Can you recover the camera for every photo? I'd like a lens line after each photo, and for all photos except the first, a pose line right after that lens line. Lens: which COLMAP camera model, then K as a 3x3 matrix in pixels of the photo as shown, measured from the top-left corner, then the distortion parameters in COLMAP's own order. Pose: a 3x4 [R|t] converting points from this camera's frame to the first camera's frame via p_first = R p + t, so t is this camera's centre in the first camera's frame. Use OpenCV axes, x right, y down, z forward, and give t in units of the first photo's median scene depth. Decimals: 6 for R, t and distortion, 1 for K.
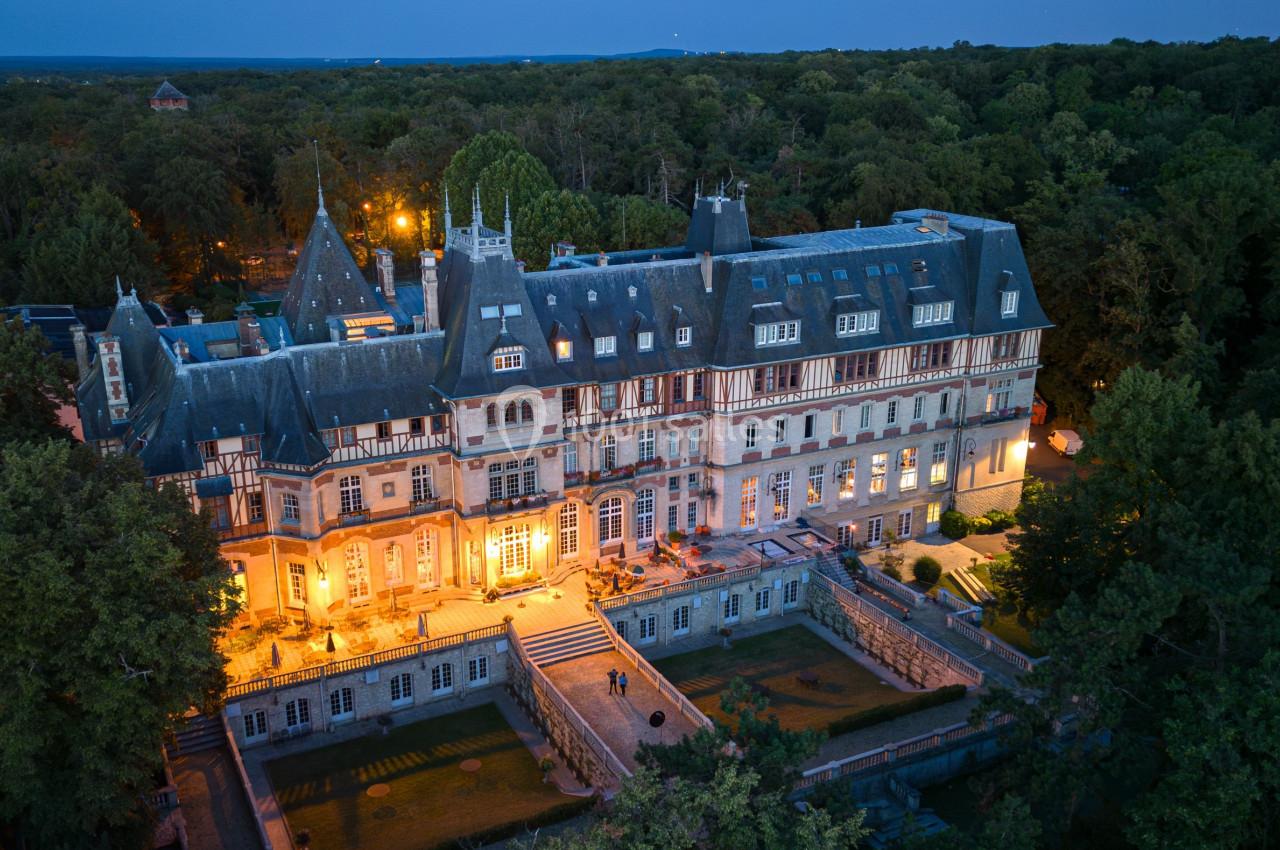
lens RADIAL K [[1351.5, 0, 640.0], [0, 1351.5, 425.0], [0, 0, 1]] dist [0.197140, -0.025604]
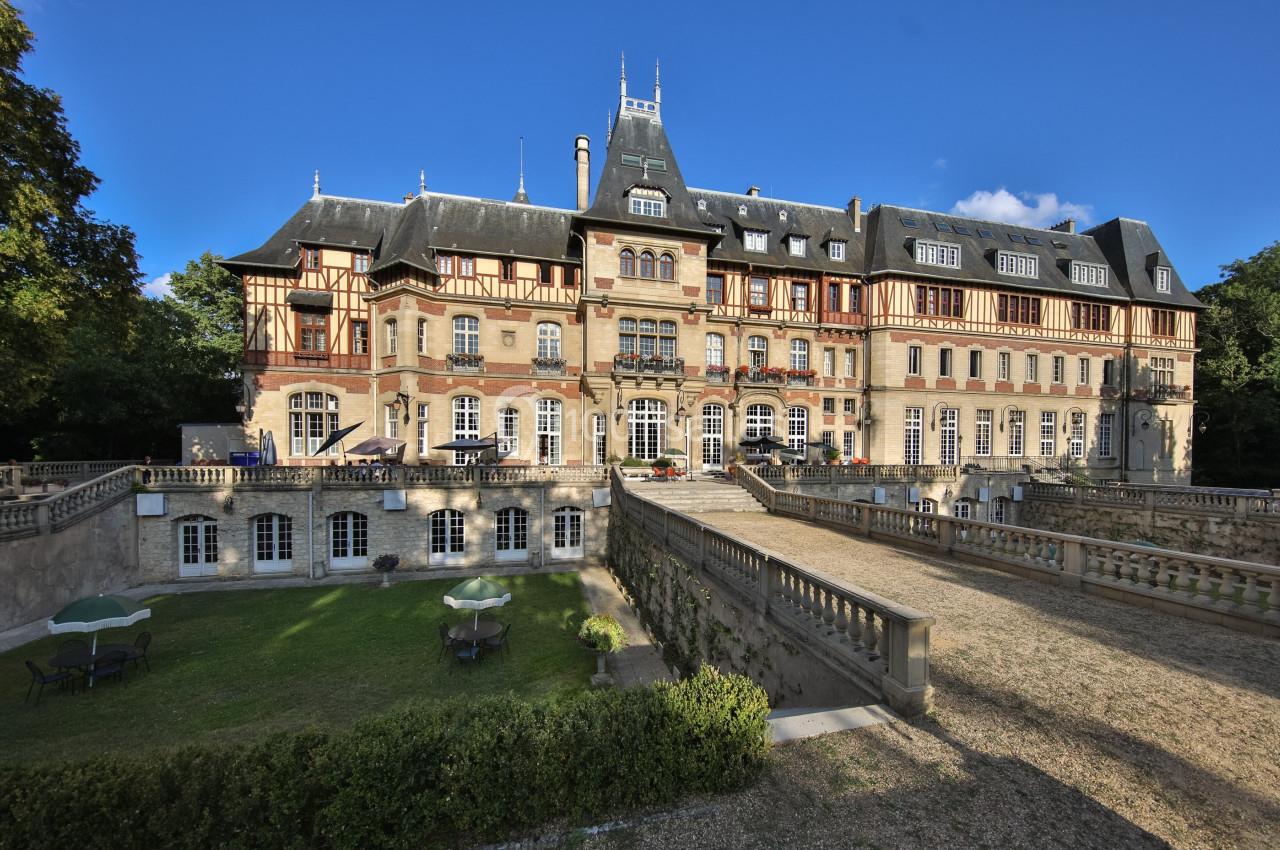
lens RADIAL K [[523.2, 0, 640.0], [0, 523.2, 425.0], [0, 0, 1]] dist [0.009779, -0.000377]
pose [[0.973363, 0.004194, -0.229231, -0.020671], [-0.078288, 0.945816, -0.315125, 0.201090], [0.215488, 0.324677, 0.920950, 0.714585]]
